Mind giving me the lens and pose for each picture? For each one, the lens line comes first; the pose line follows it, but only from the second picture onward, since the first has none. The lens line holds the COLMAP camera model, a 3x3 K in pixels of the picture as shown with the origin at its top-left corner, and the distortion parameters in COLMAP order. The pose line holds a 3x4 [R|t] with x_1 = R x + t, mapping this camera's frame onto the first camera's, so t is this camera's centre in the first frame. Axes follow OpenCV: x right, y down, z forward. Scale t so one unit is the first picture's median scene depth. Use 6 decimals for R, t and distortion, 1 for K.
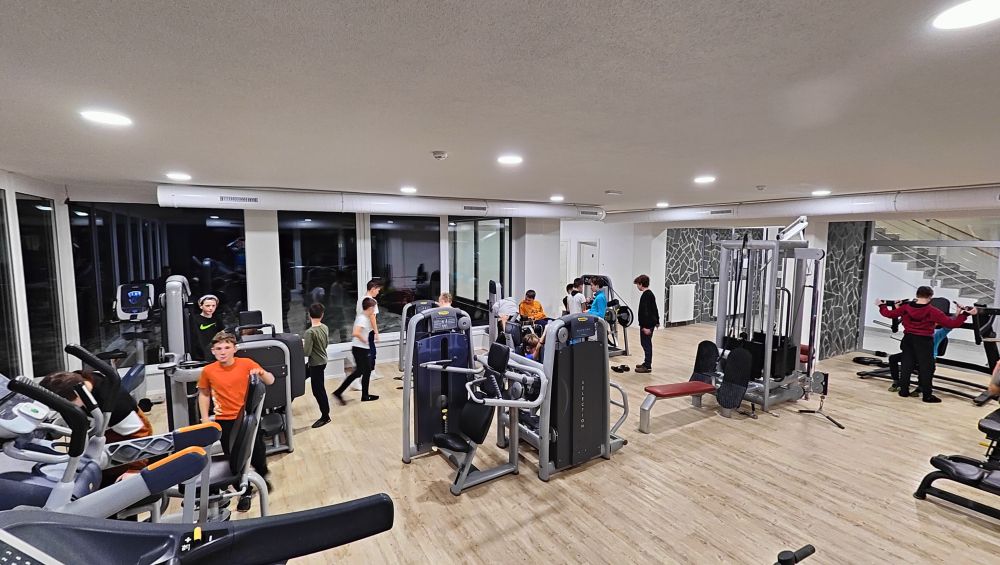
lens RADIAL K [[427.0, 0, 500.0], [0, 427.0, 282.5], [0, 0, 1]] dist [0.000953, 0.000138]
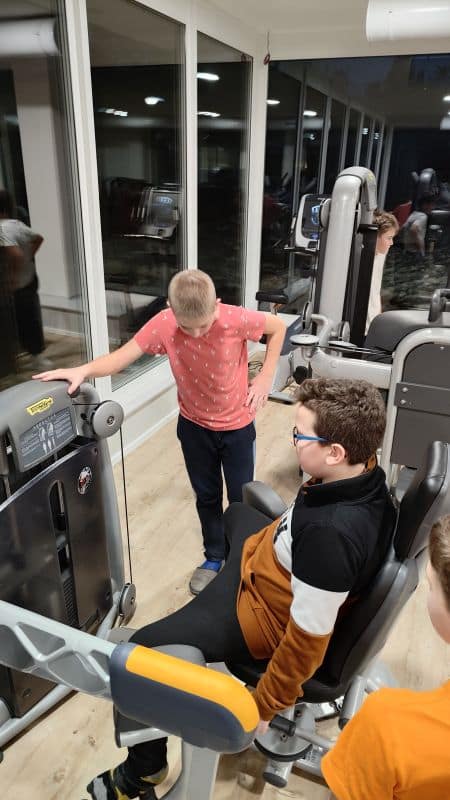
lens RADIAL K [[549.4, 0, 225.0], [0, 549.4, 400.0], [0, 0, 1]] dist [-0.000655, -0.000044]
pose [[0.585070, 0.327136, -0.742075, -0.390386], [-0.094351, 0.936275, 0.338358, 0.054588], [0.805476, -0.127947, 0.578652, 0.656392]]
